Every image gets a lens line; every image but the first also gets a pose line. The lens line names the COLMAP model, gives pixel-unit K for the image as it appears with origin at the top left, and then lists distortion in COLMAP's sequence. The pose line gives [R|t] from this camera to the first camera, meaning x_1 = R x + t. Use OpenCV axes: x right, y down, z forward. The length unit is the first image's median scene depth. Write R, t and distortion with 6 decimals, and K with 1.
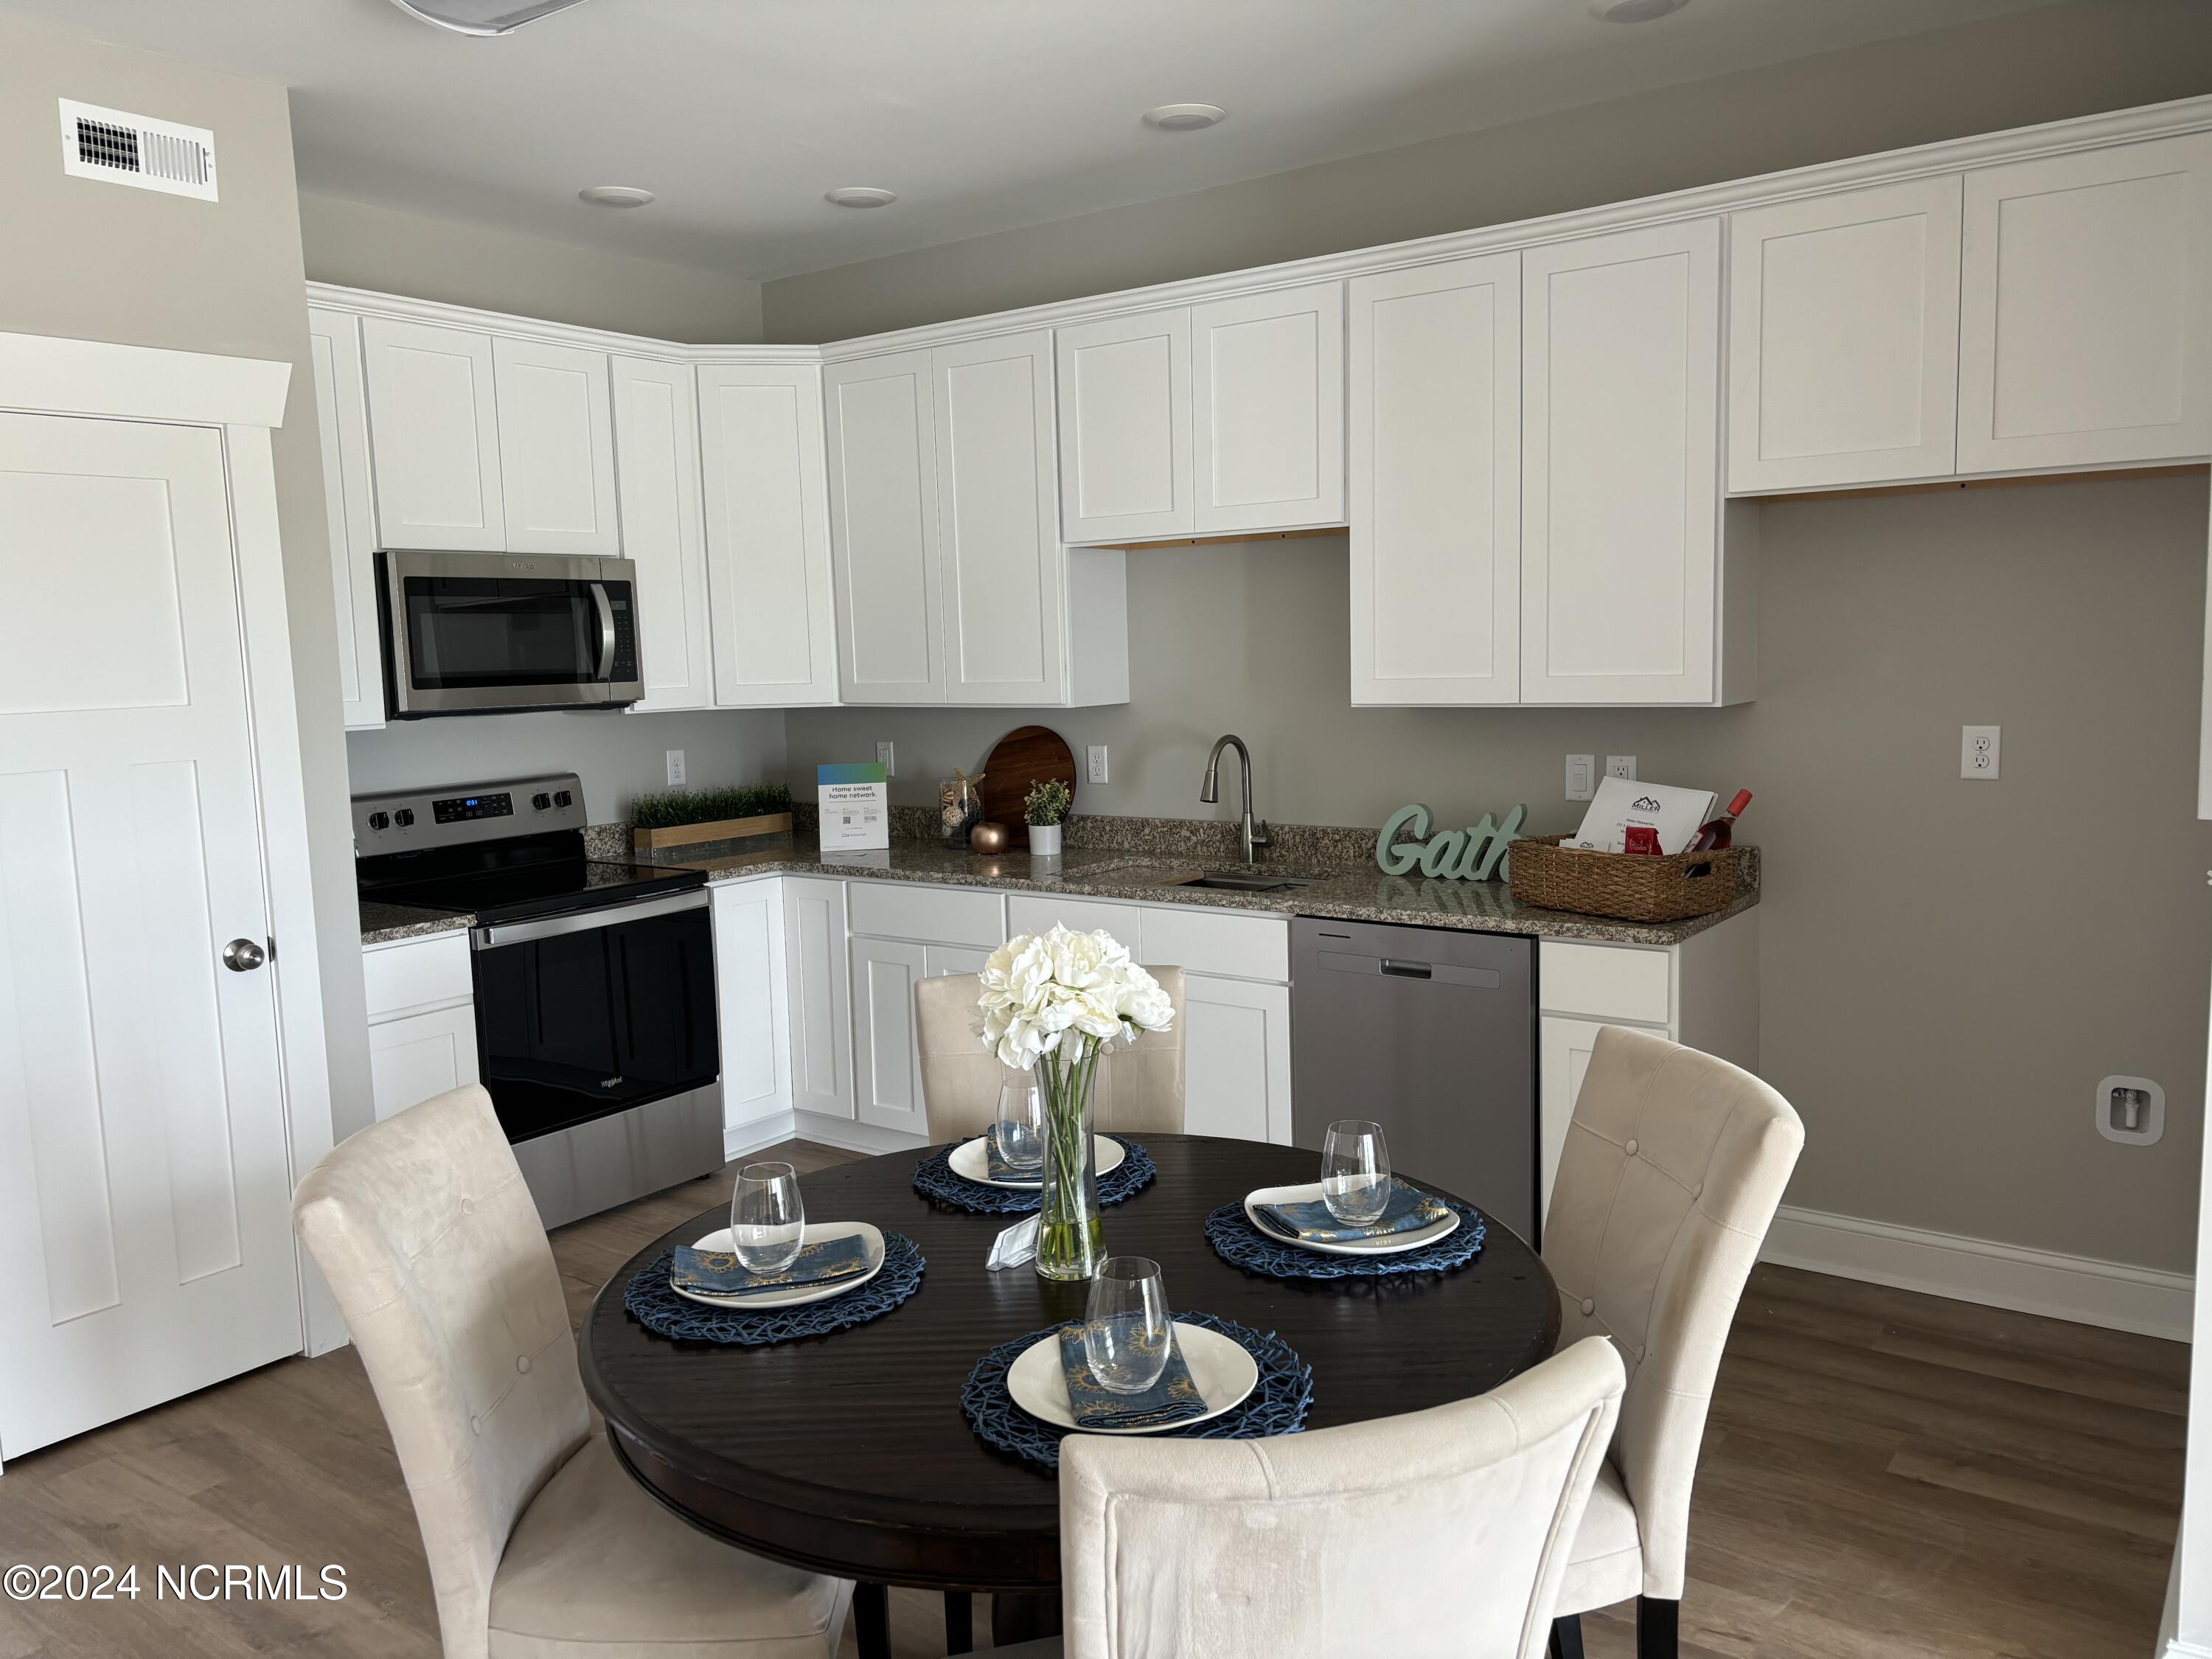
lens RADIAL K [[1643.3, 0, 1106.0], [0, 1643.3, 829.5], [0, 0, 1]] dist [-0.000263, -0.005350]
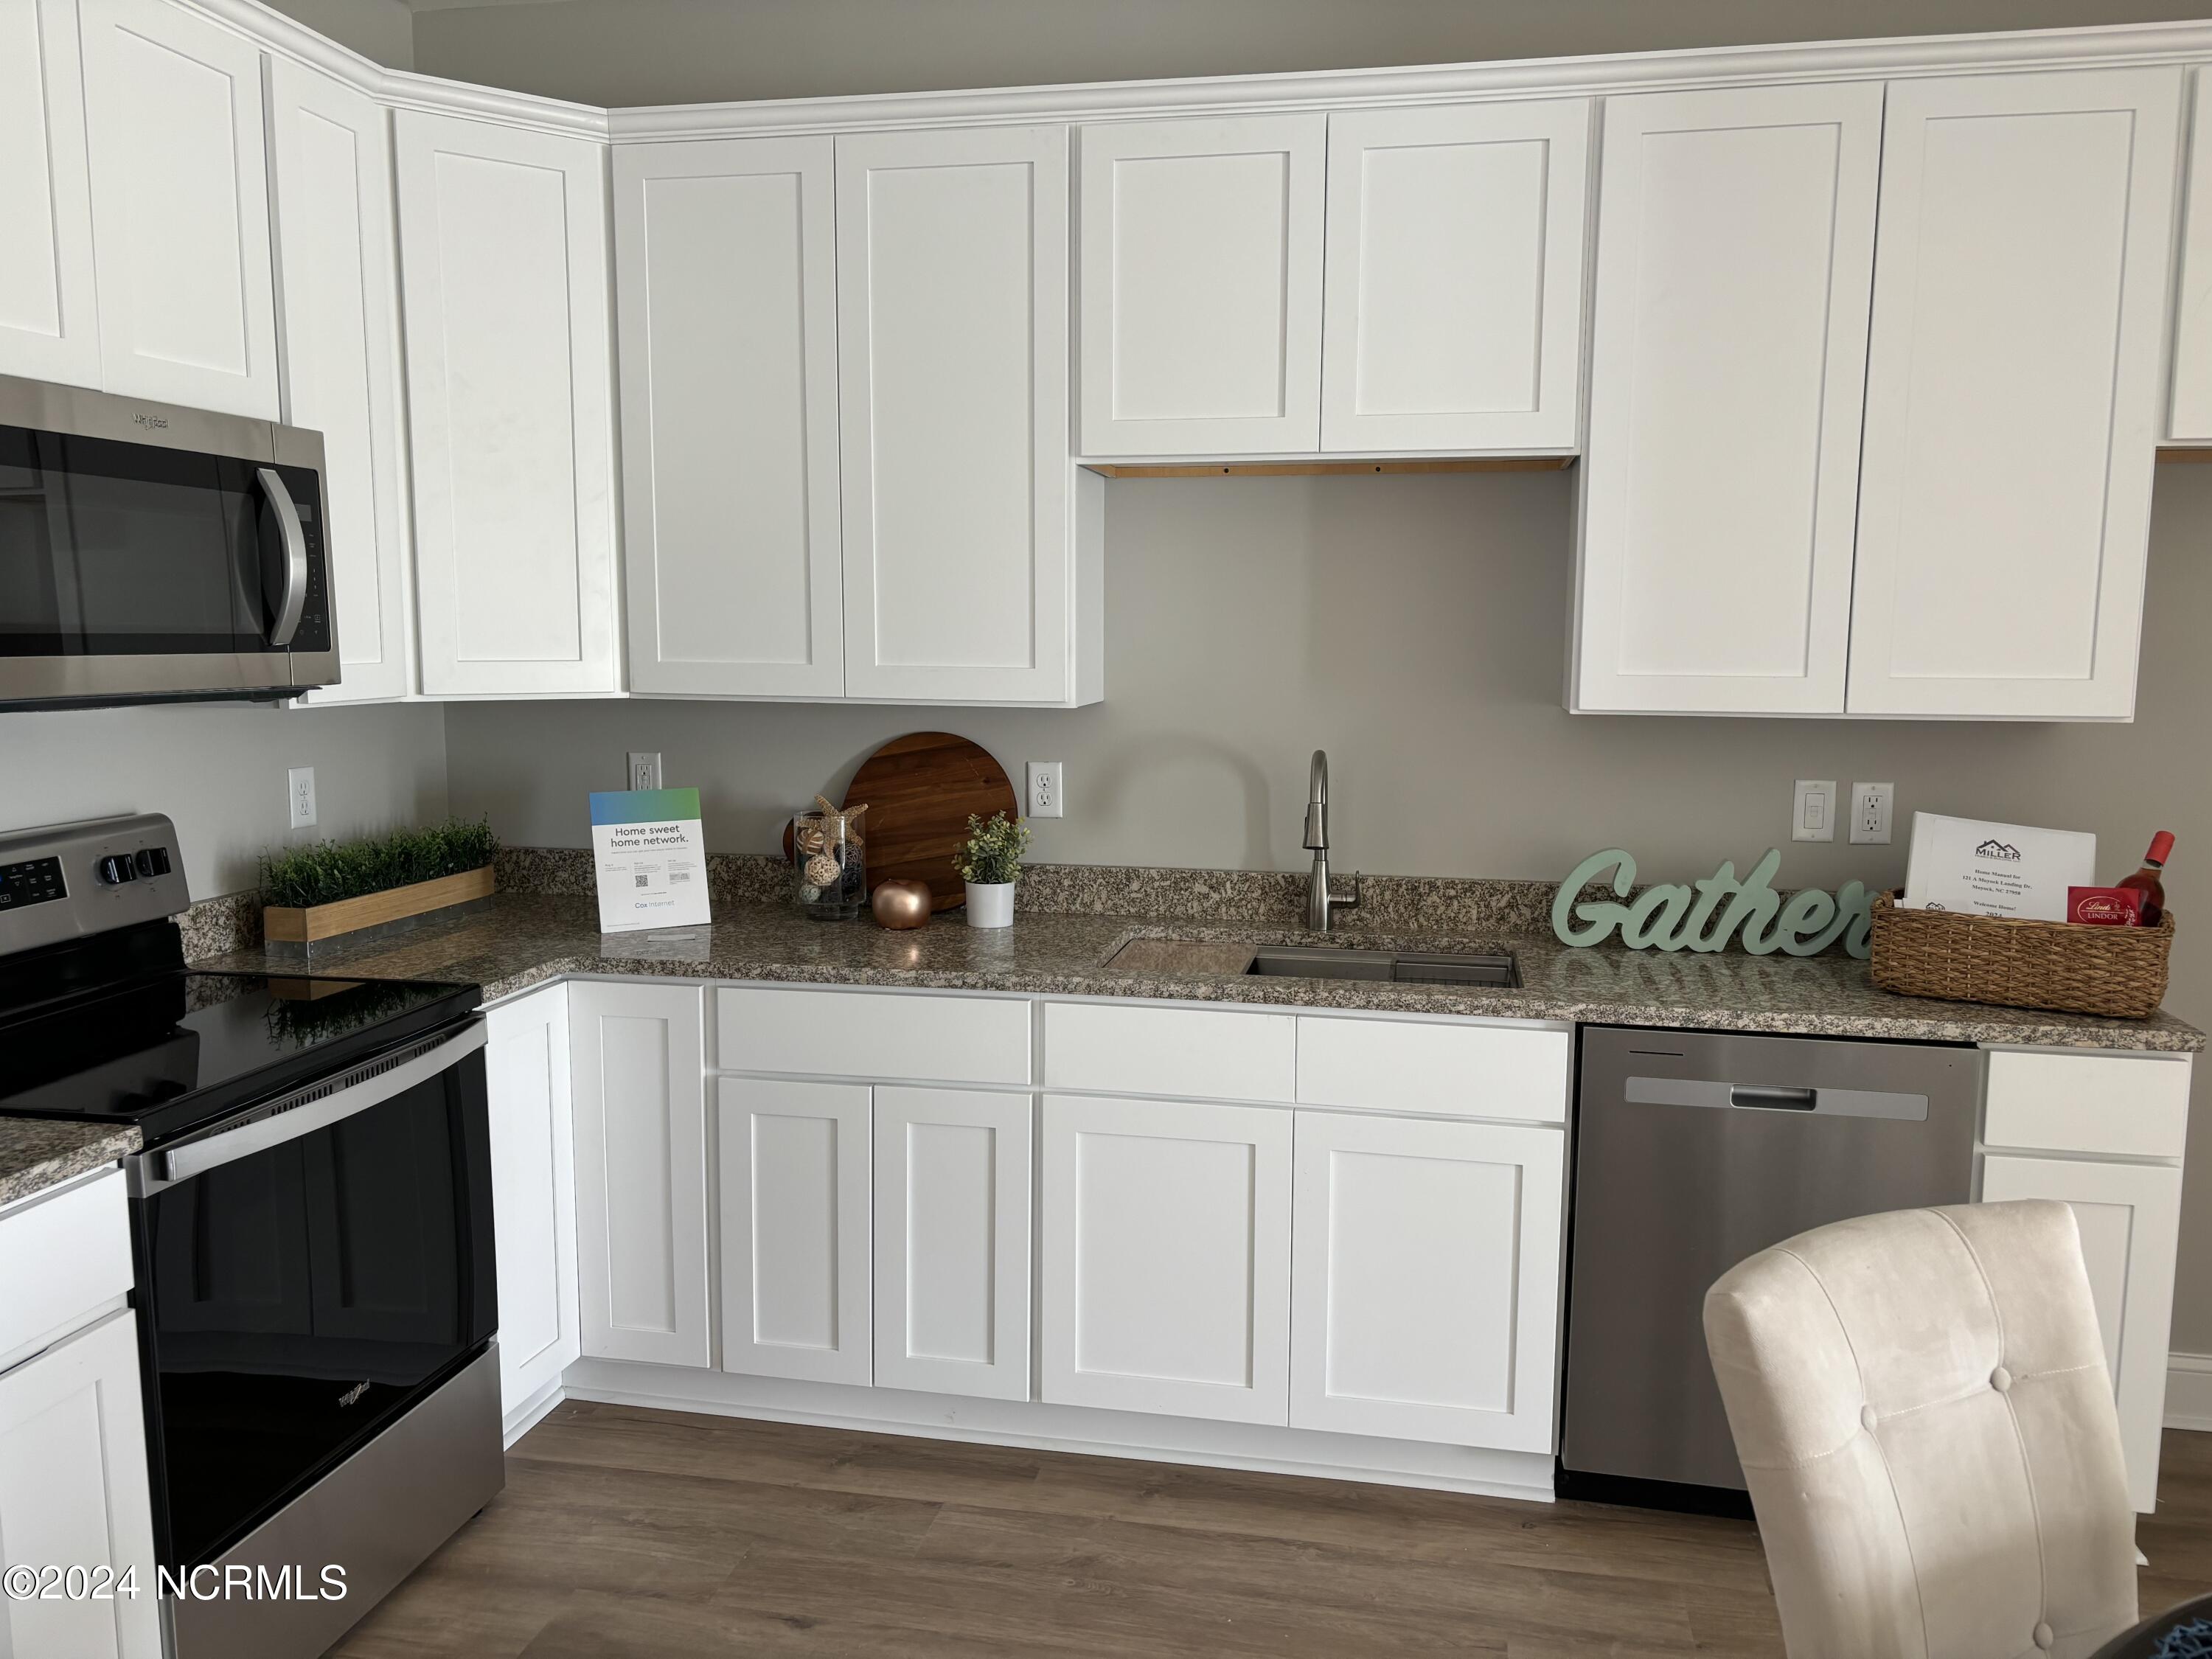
lens RADIAL K [[1667.1, 0, 1095.4], [0, 1667.1, 826.4], [0, 0, 1]] dist [0.044743, -0.097035]
pose [[0.906445, -0.019173, 0.421889, -0.296260], [0.016801, 0.999815, 0.009340, -0.032269], [-0.421990, -0.001377, 0.906599, 0.383890]]
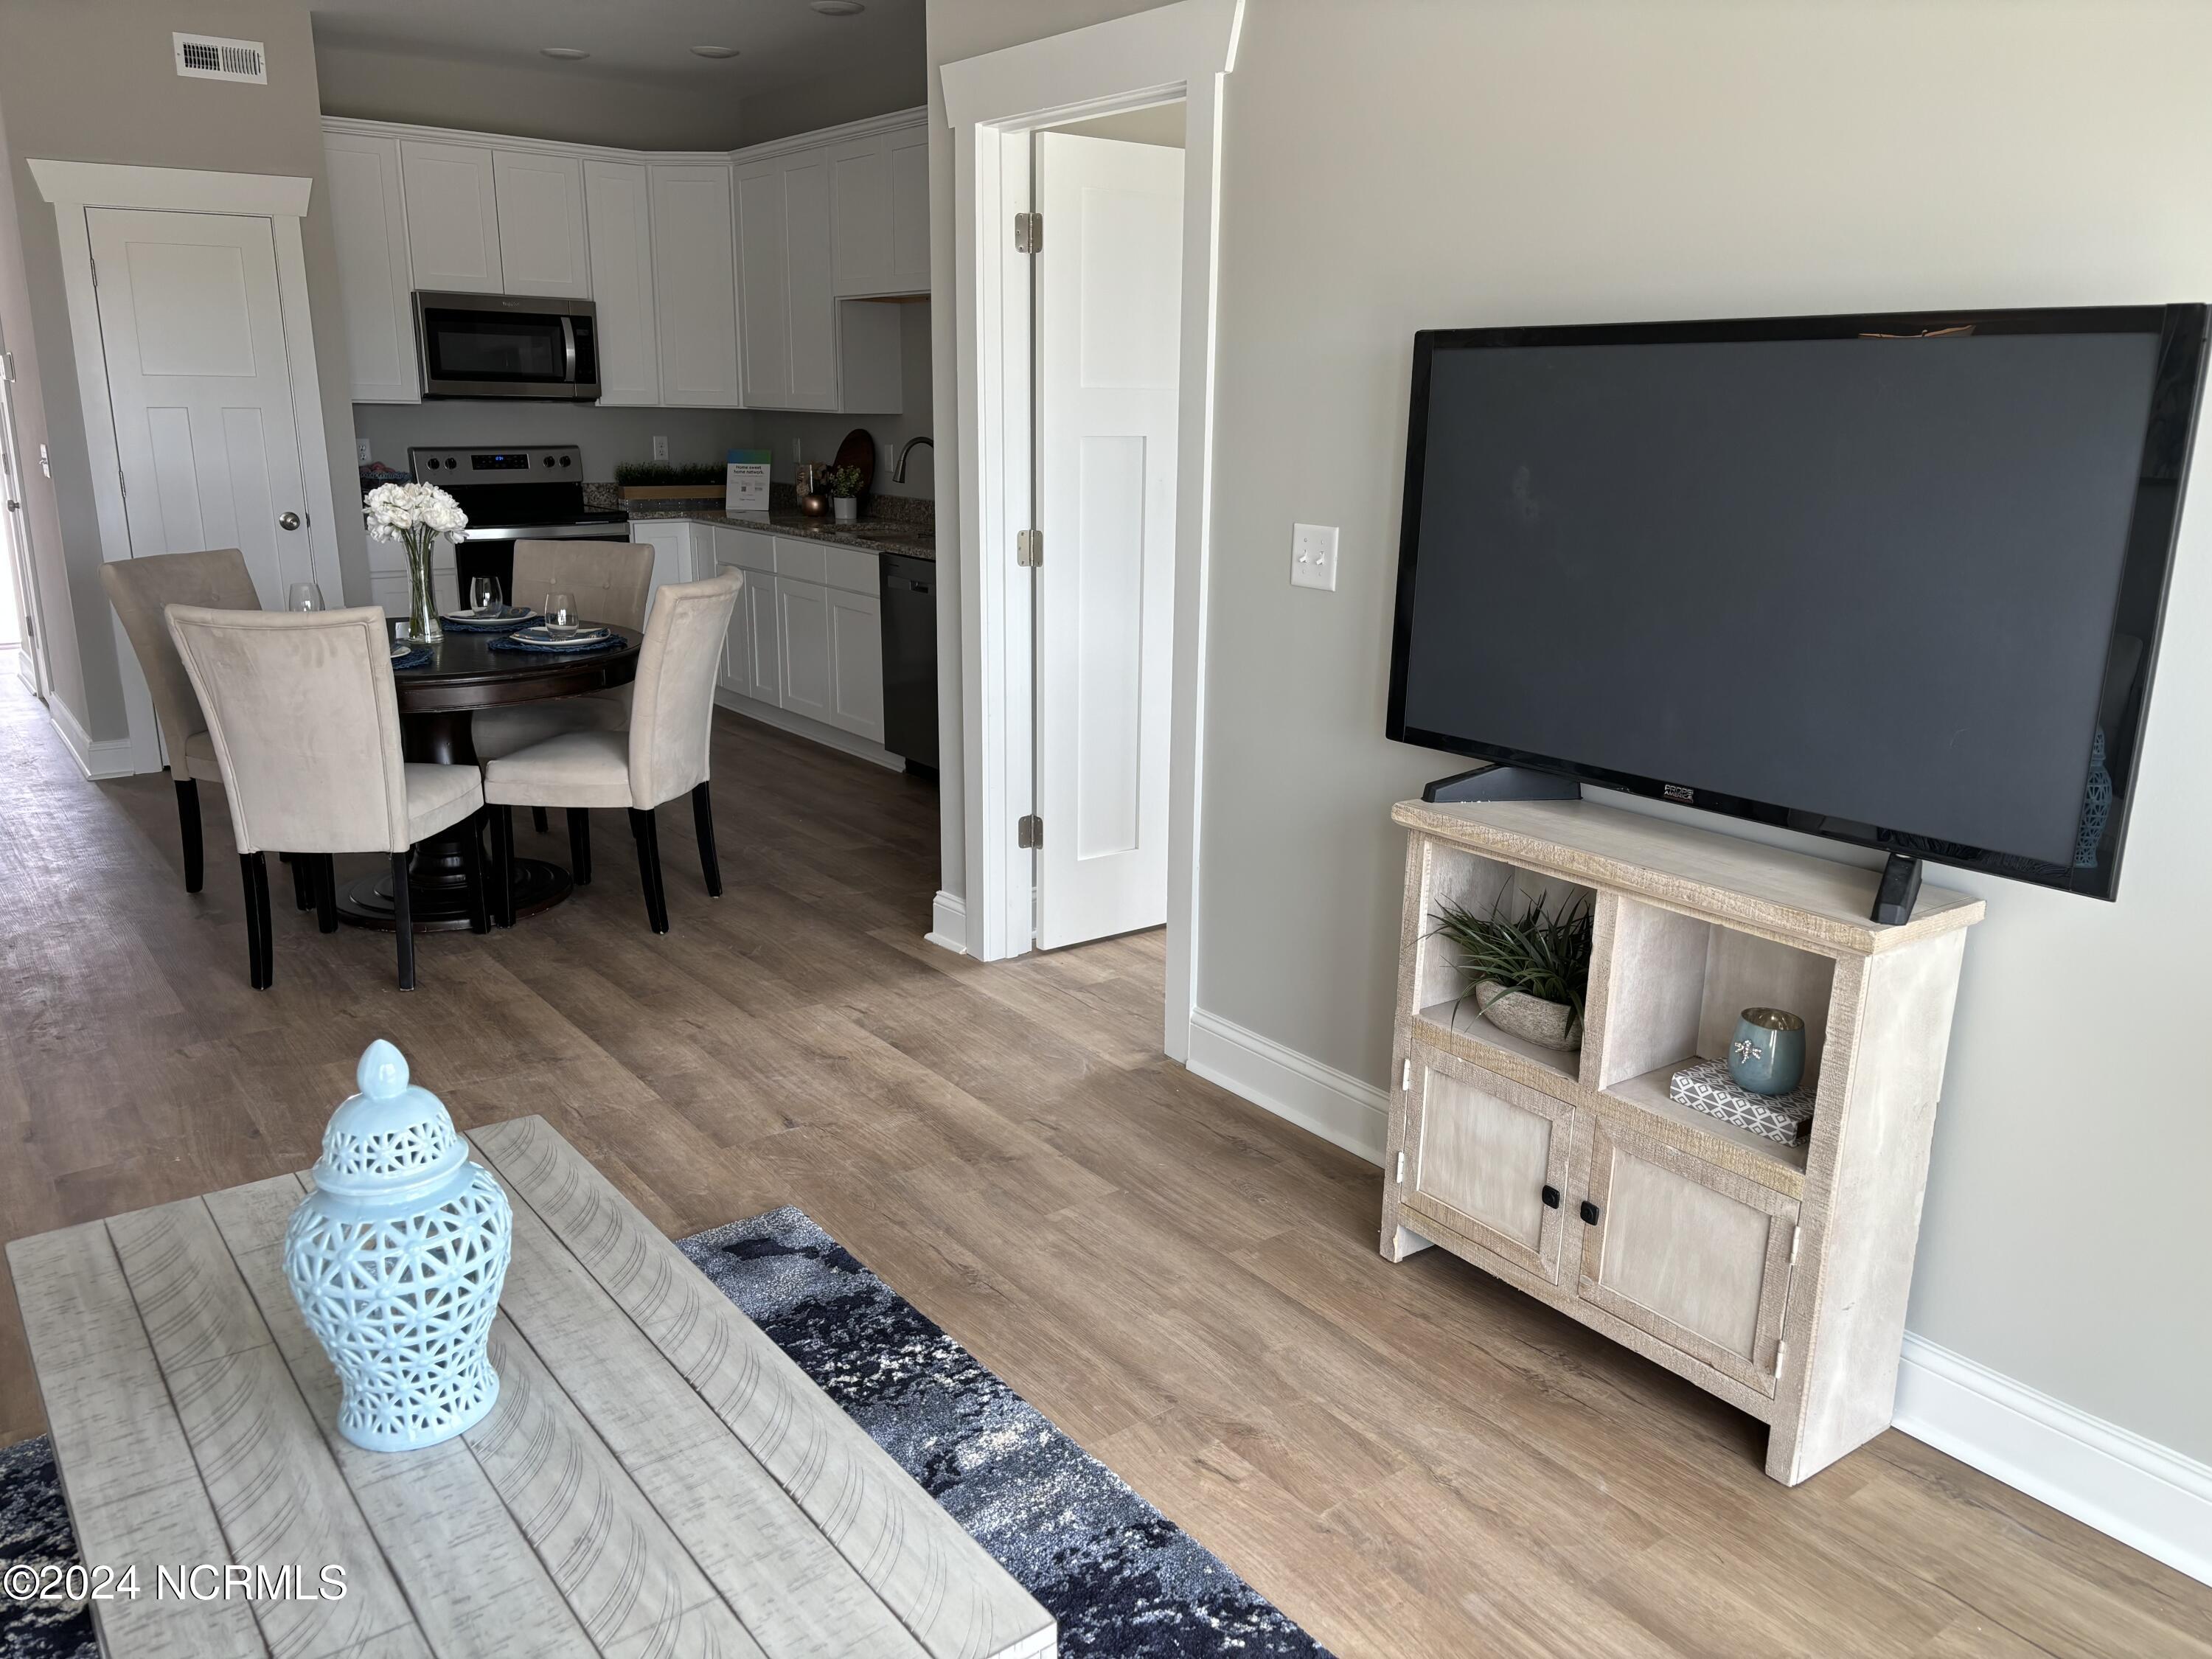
lens RADIAL K [[1643.3, 0, 1106.0], [0, 1643.3, 829.5], [0, 0, 1]] dist [-0.000263, -0.005350]
pose [[0.948454, 0.120511, -0.293107, 0.676598], [-0.077891, 0.985152, 0.153001, 0.048596], [0.307193, -0.122284, 0.943758, -0.354283]]
